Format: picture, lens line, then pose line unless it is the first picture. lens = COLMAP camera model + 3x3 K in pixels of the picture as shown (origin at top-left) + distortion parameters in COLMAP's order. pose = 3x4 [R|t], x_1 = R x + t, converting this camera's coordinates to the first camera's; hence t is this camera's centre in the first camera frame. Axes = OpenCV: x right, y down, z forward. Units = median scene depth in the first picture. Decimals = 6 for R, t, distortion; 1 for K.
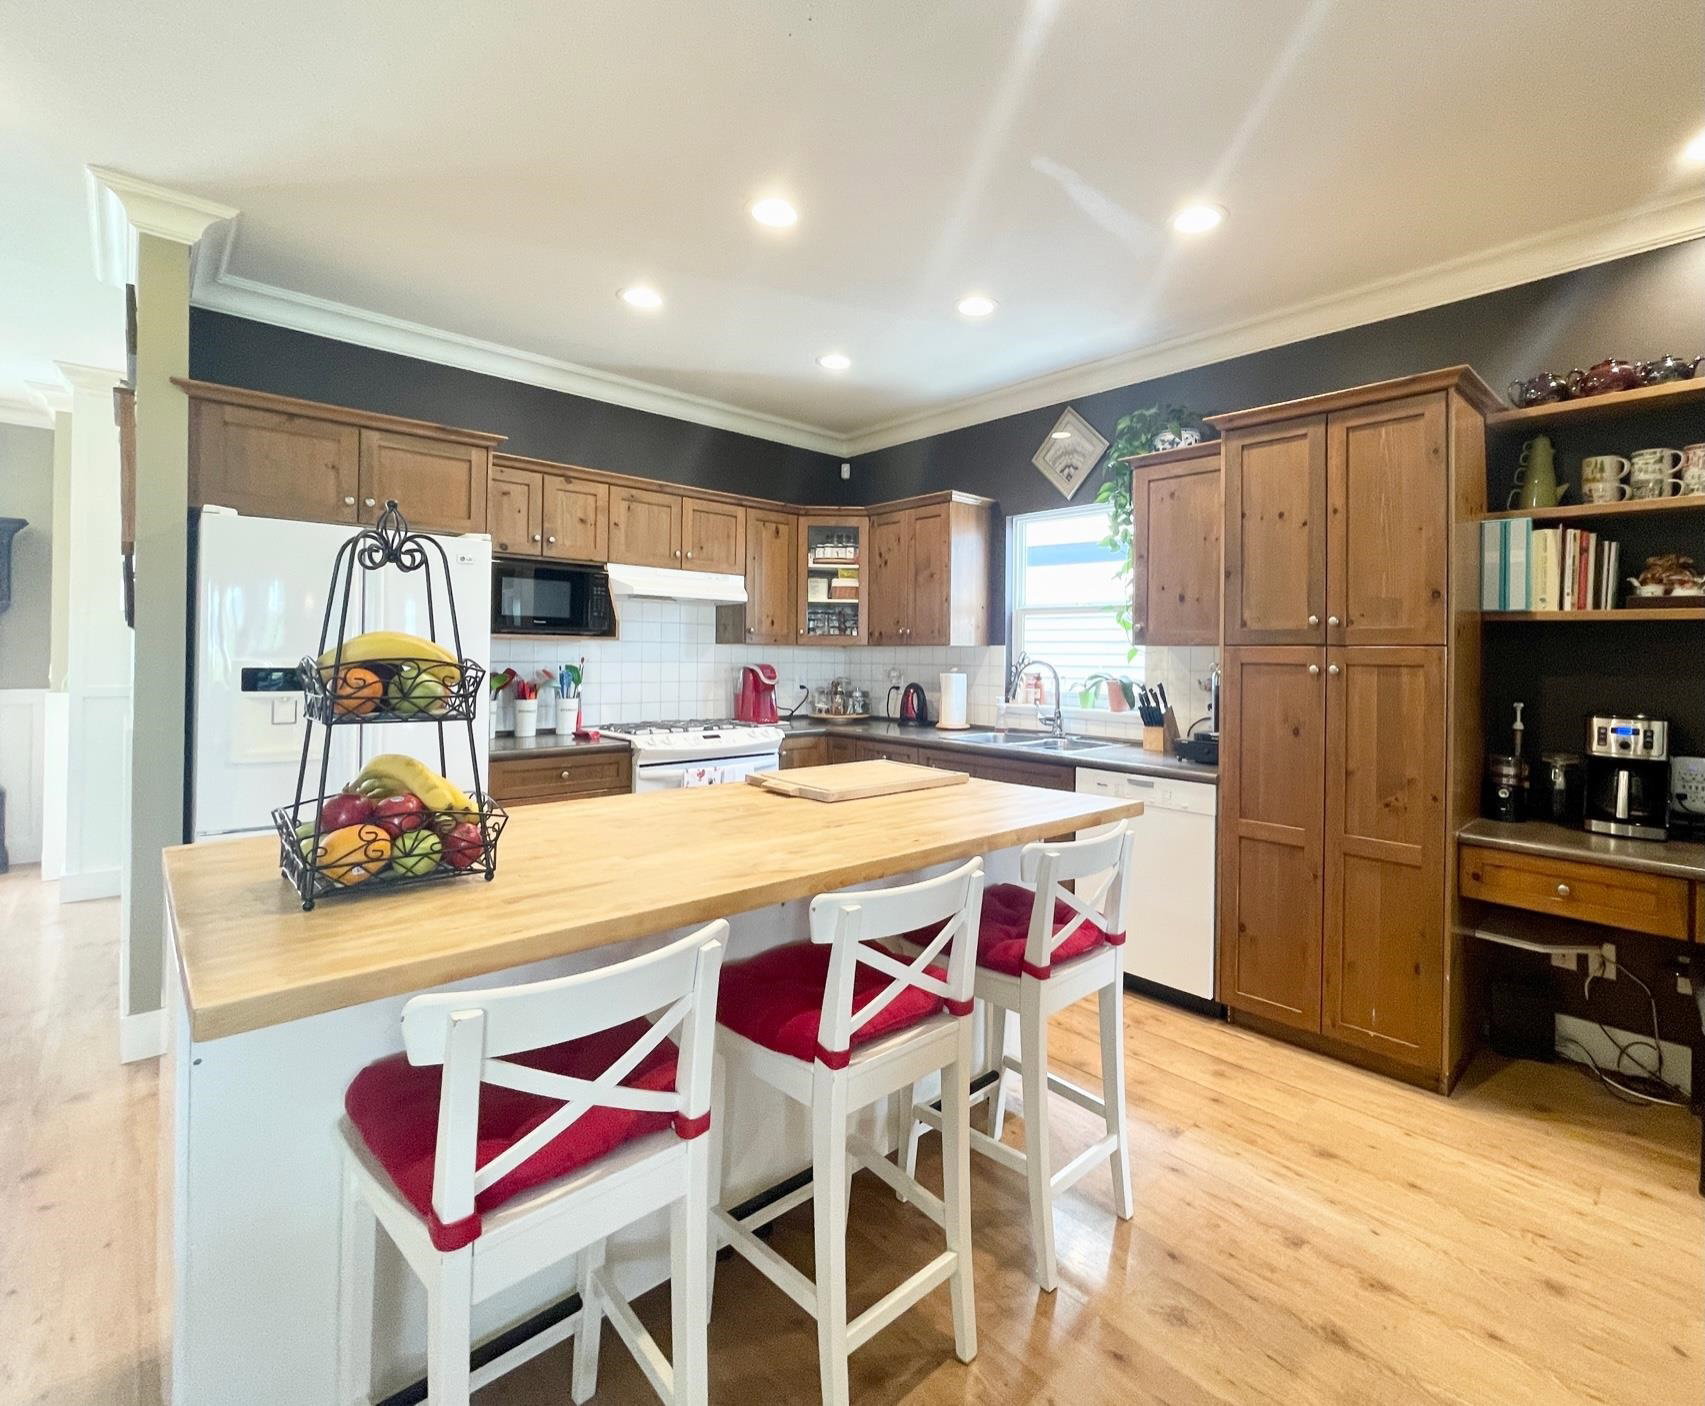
lens RADIAL K [[791.8, 0, 922.1], [0, 791.8, 658.7], [0, 0, 1]] dist [0.001792, -0.000359]
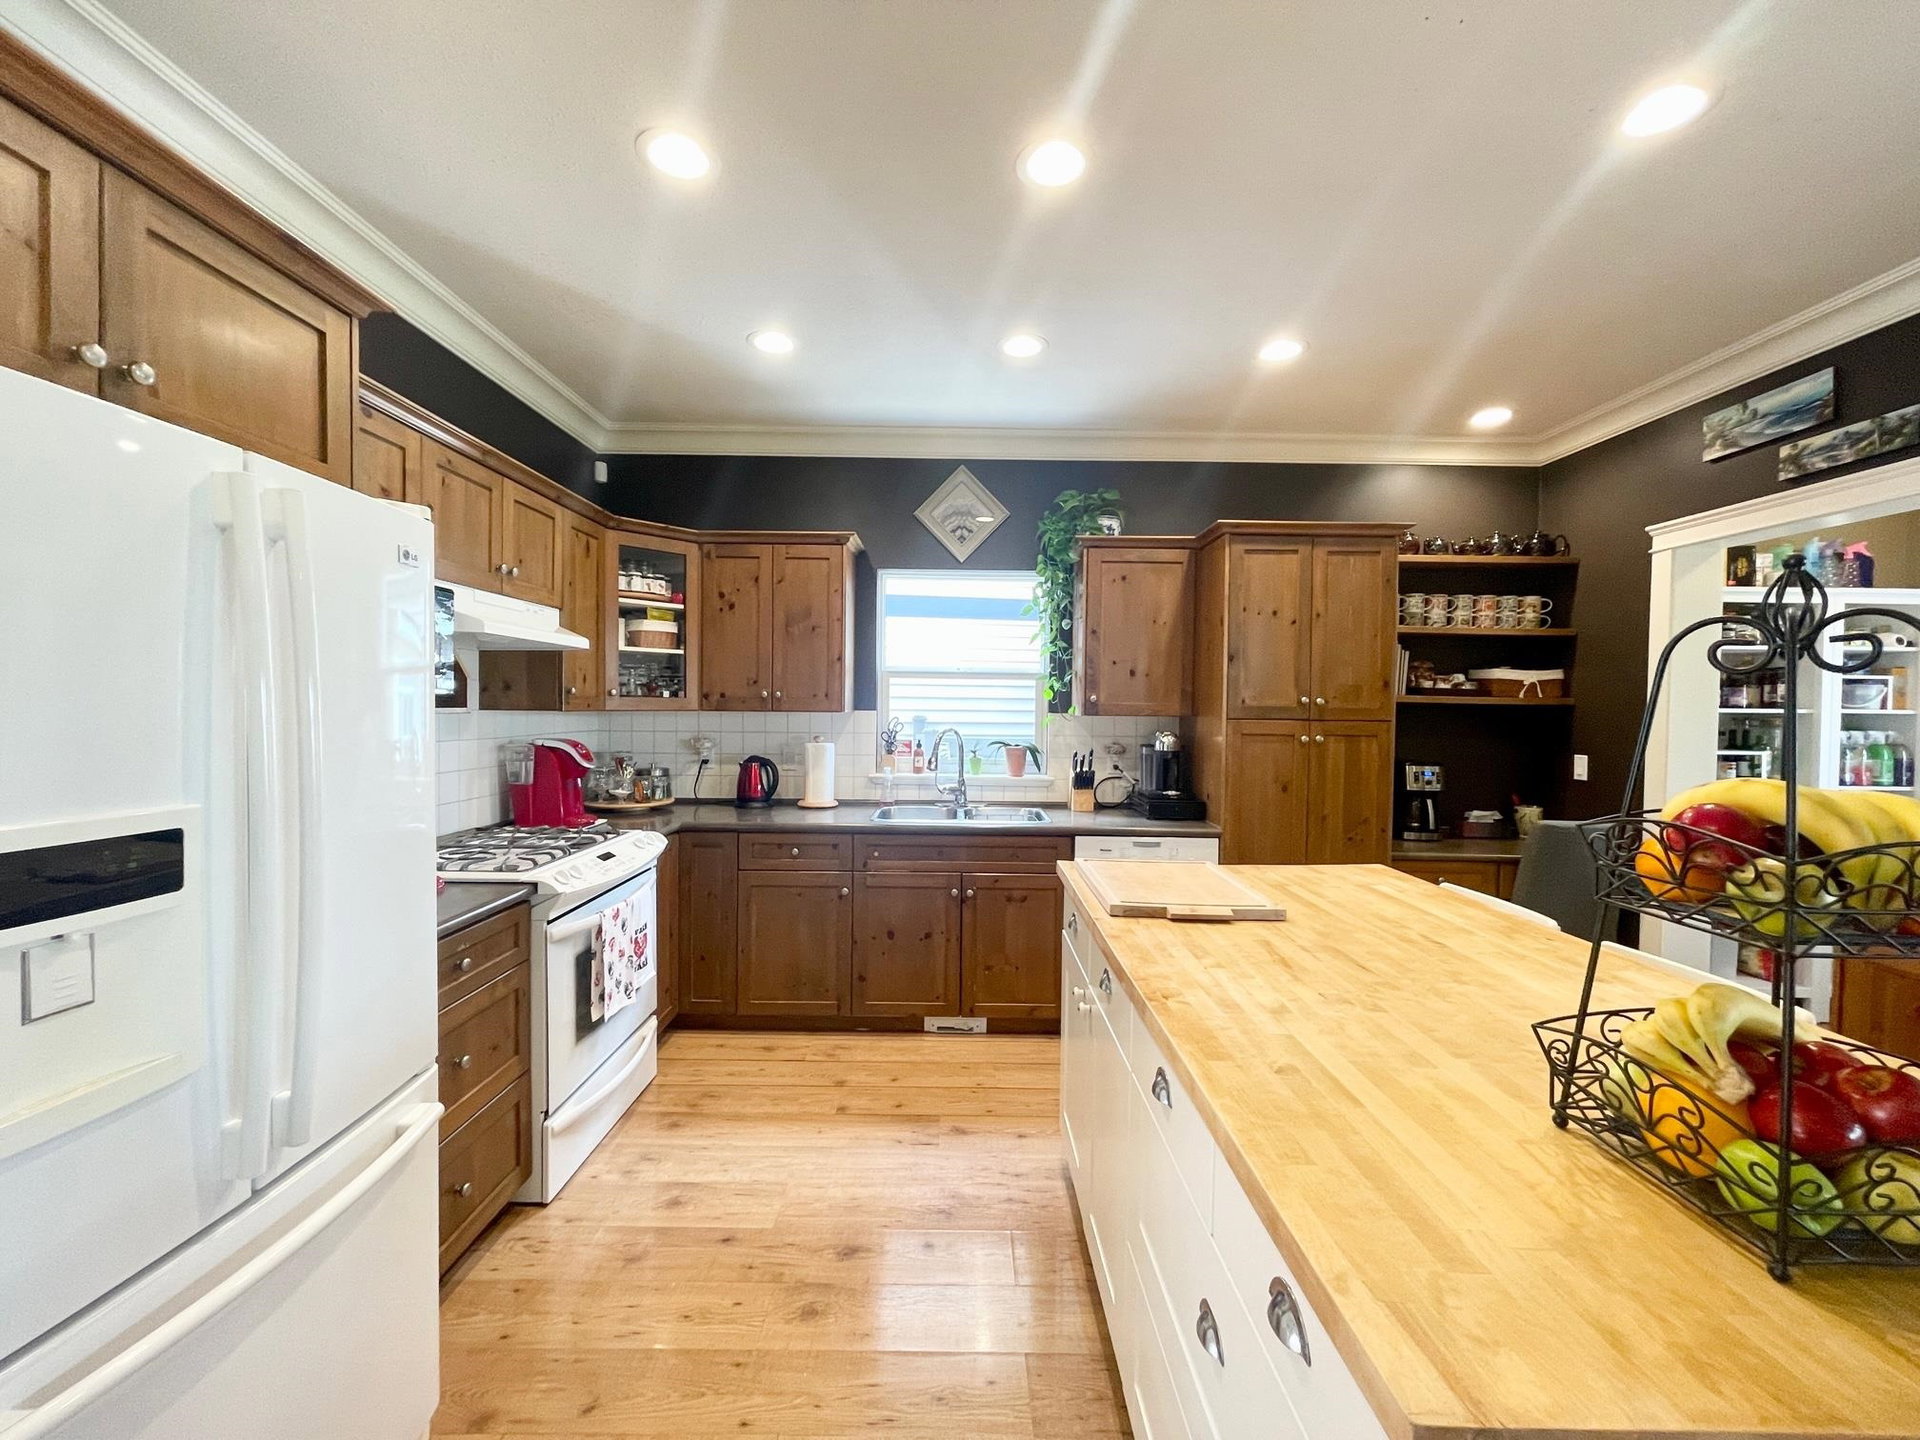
lens RADIAL K [[769.0, 0, 965.6], [0, 769.0, 725.2], [0, 0, 1]] dist [0.002552, -0.003032]
pose [[0.712620, -0.021590, 0.701218, -0.488779], [-0.000533, 0.999509, 0.031316, -0.030231], [-0.701550, -0.022690, 0.712259, 0.326363]]
